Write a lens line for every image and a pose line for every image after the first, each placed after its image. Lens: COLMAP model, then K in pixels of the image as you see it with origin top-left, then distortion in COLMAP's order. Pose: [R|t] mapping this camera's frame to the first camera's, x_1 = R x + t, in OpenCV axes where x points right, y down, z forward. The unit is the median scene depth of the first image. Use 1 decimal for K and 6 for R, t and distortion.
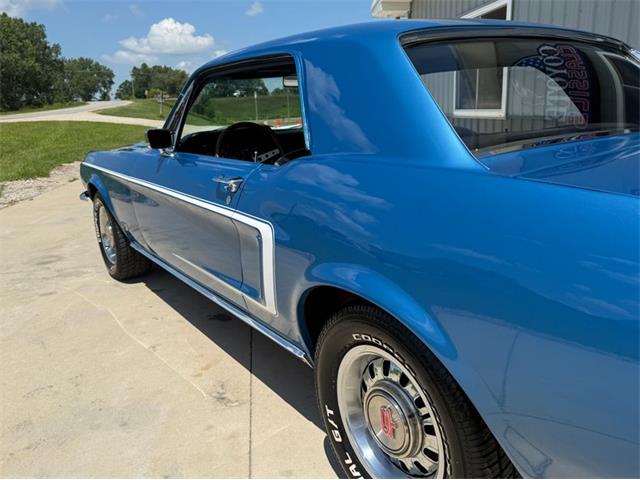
lens RADIAL K [[530.0, 0, 331.7], [0, 530.0, 240.3], [0, 0, 1]] dist [0.043800, -0.063664]
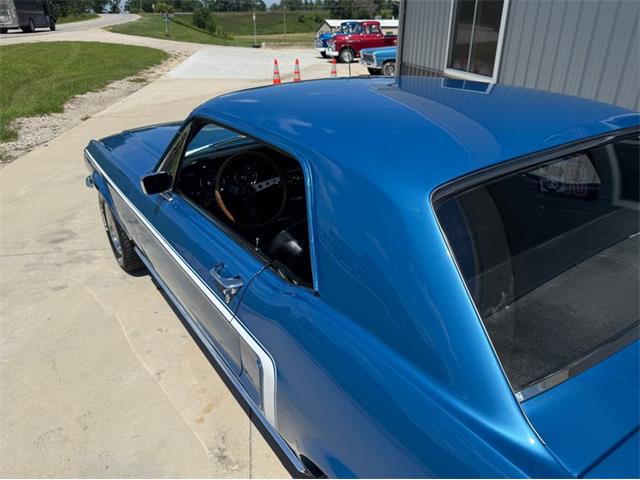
lens RADIAL K [[455.8, 0, 323.9], [0, 455.8, 241.3], [0, 0, 1]] dist [-0.001122, 0.001434]
pose [[0.999277, 0.035362, 0.013966, -0.019890], [-0.037431, 0.979421, 0.198326, -0.173203], [-0.006665, -0.198705, 0.980037, 0.115319]]
